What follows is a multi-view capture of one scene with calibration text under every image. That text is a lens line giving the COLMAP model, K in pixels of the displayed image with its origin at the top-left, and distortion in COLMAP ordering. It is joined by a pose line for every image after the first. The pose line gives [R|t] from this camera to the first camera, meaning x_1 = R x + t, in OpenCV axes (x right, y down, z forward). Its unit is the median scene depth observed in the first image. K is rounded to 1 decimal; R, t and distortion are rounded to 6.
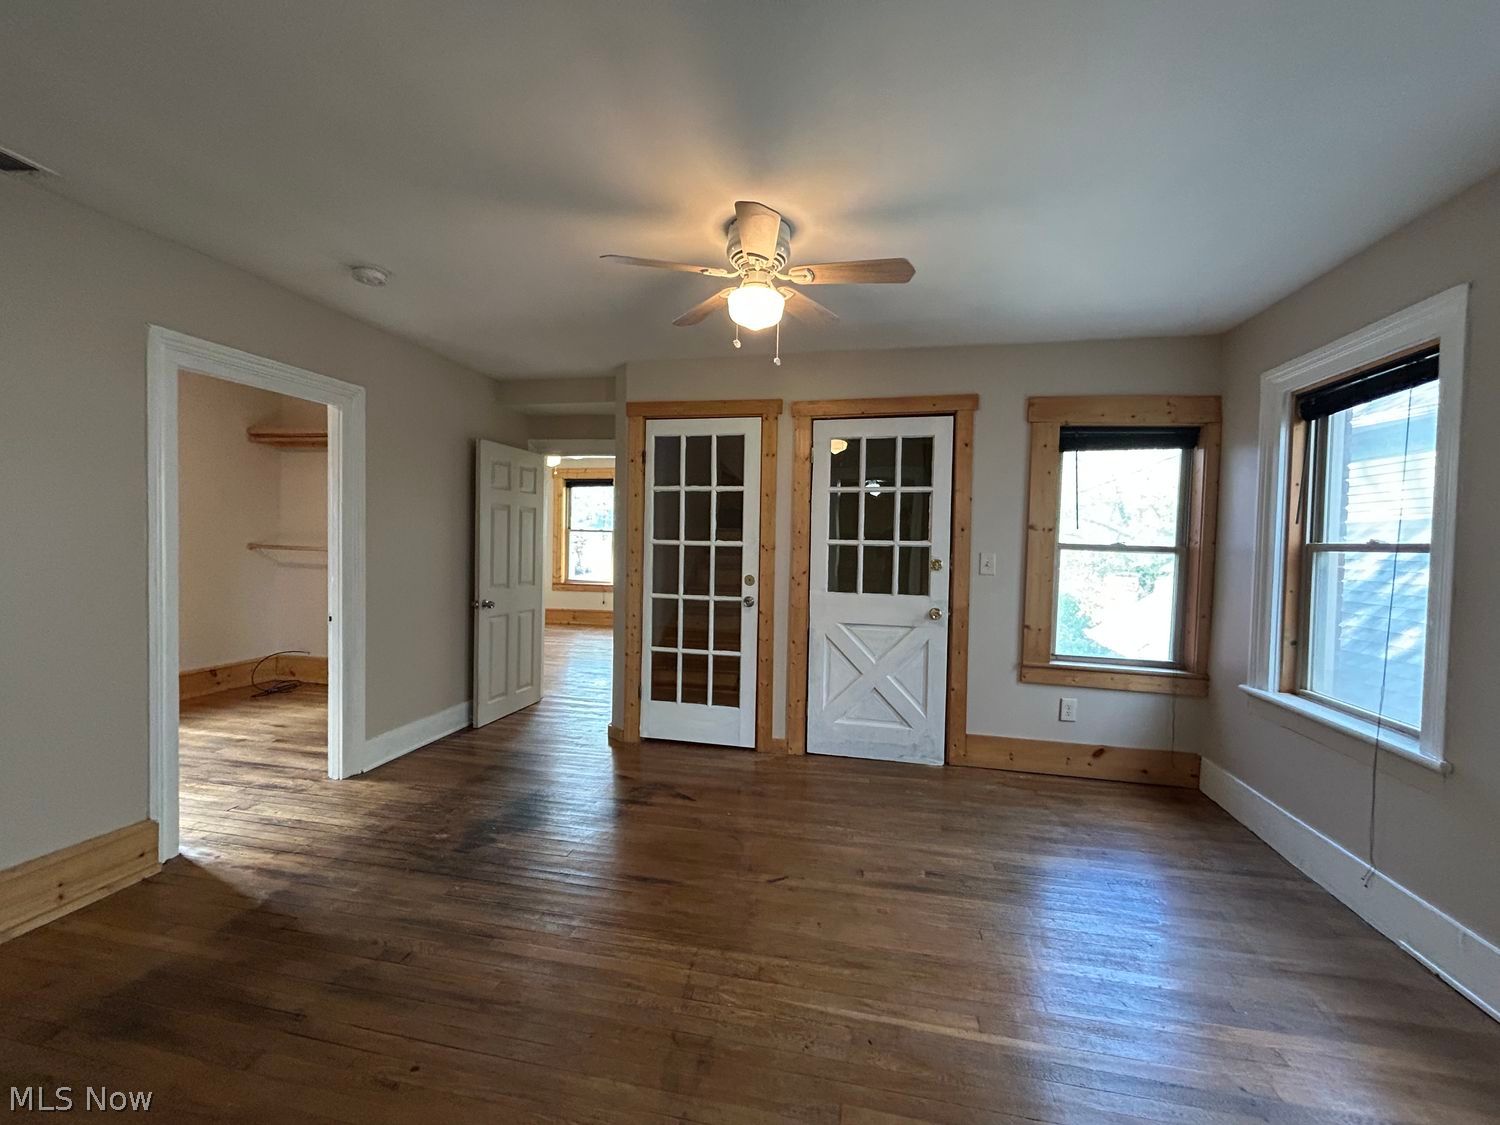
lens RADIAL K [[594.9, 0, 737.7], [0, 594.9, 556.0], [0, 0, 1]] dist [0.003212, 0.000314]
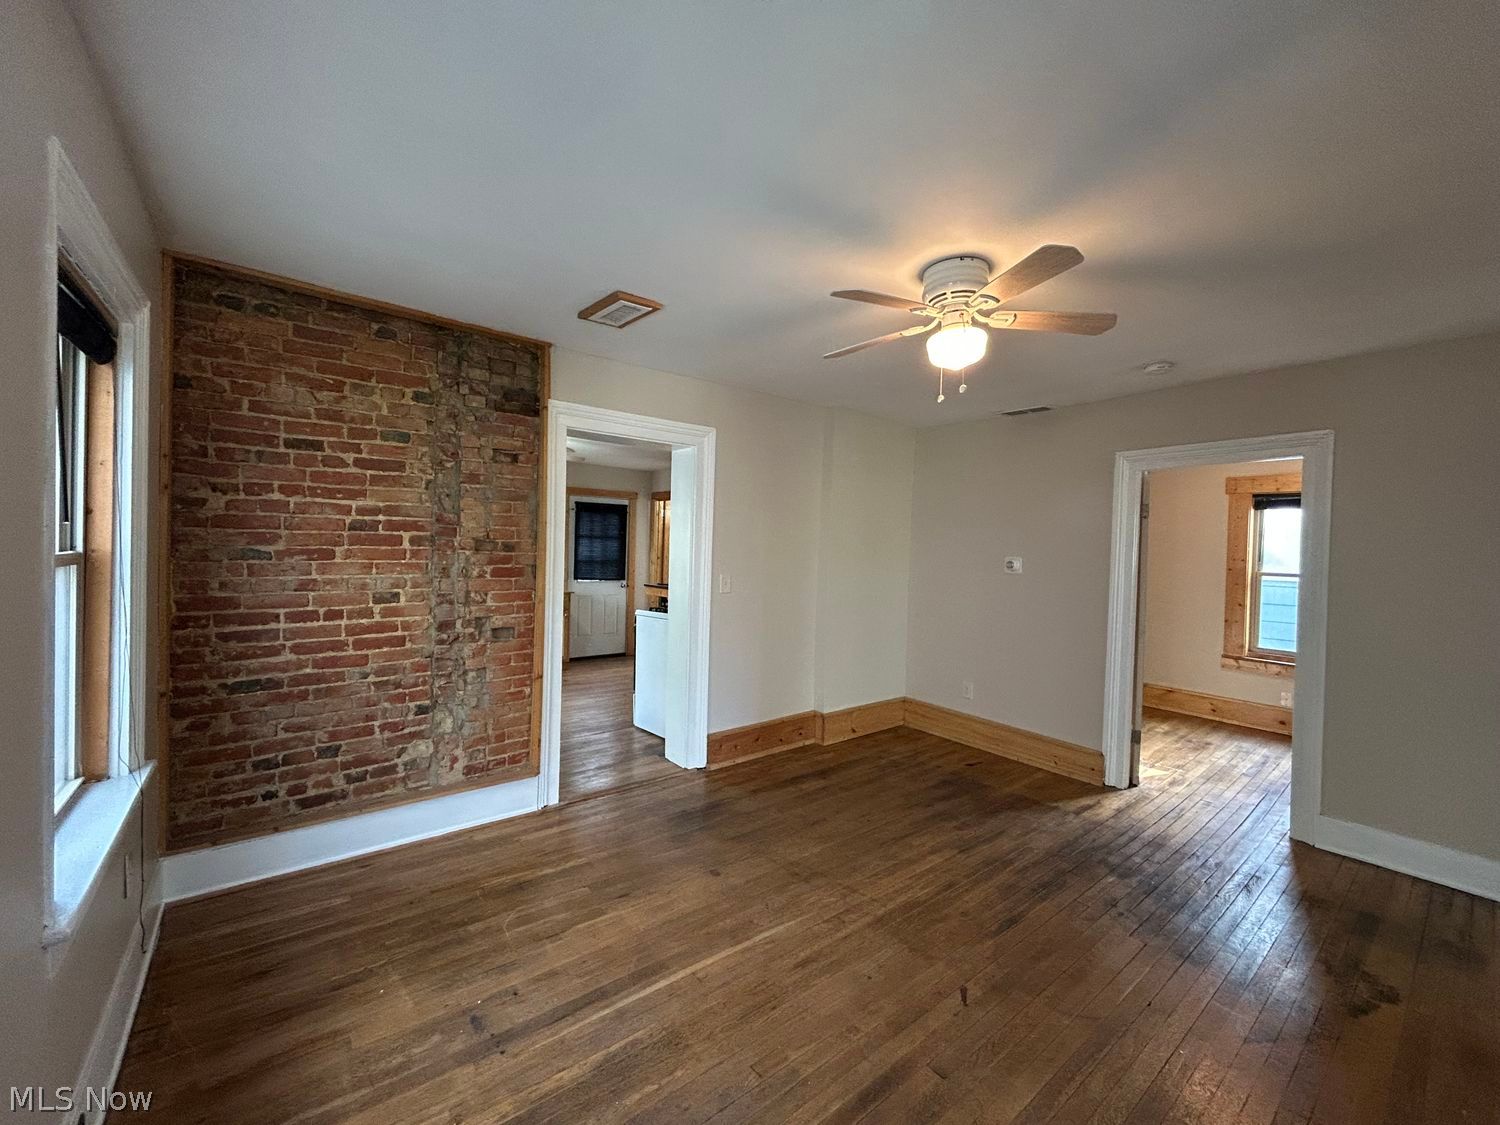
lens RADIAL K [[594.9, 0, 737.7], [0, 594.9, 556.0], [0, 0, 1]] dist [0.003212, 0.000314]
pose [[-0.642243, -0.033064, -0.765788, 0.897308], [-0.054914, 0.998487, 0.002943, -0.040379], [0.764532, 0.043942, -0.643087, 1.246487]]
